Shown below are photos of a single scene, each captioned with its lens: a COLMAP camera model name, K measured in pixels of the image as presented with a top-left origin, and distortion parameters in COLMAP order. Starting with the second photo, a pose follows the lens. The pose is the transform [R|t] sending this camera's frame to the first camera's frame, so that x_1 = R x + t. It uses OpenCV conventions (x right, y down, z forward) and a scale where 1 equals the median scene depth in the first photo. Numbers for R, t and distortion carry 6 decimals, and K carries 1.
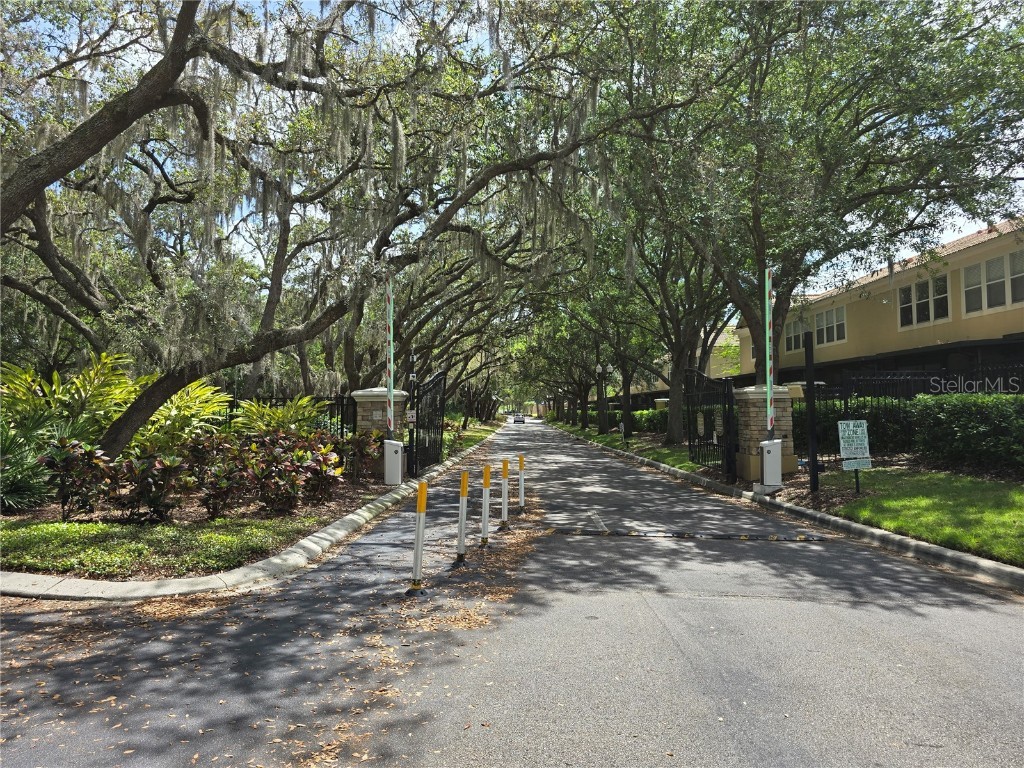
lens RADIAL K [[691.5, 0, 510.3], [0, 691.5, 379.9], [0, 0, 1]] dist [0.044876, -0.040060]
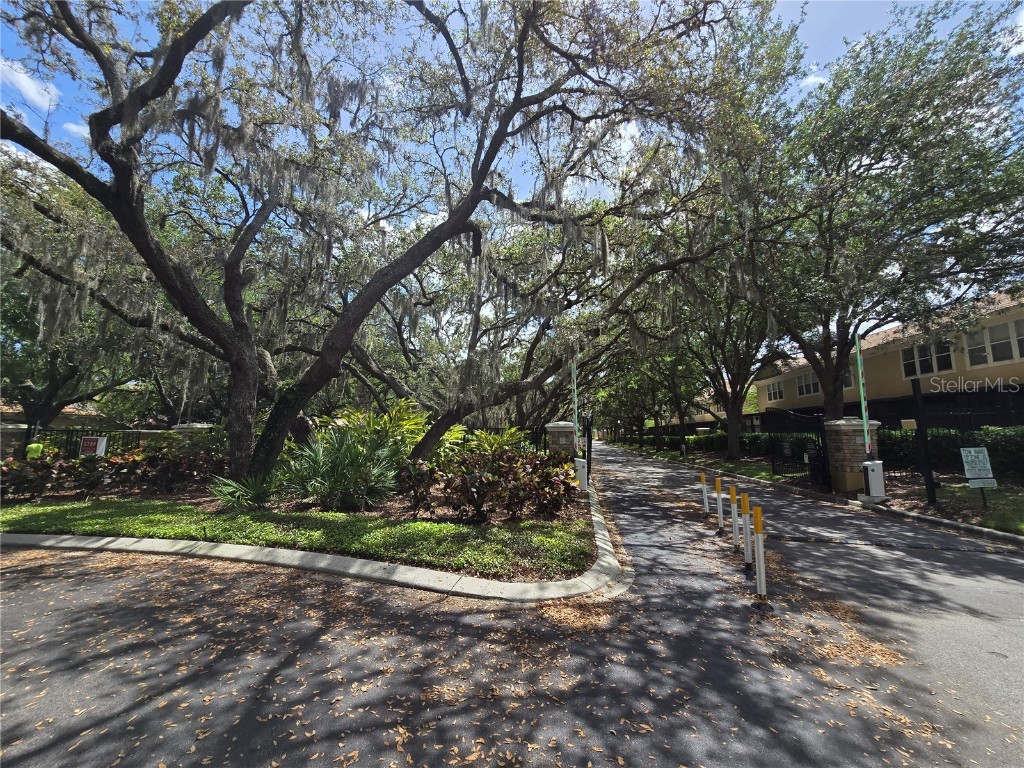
lens RADIAL K [[421.7, 0, 509.6], [0, 421.7, 381.5], [0, 0, 1]] dist [-0.002768, 0.000023]
pose [[0.990189, -0.012525, -0.139172, -0.267199], [0.001326, 0.996772, -0.080270, -0.001547], [0.139729, 0.079298, 0.987010, 0.145930]]
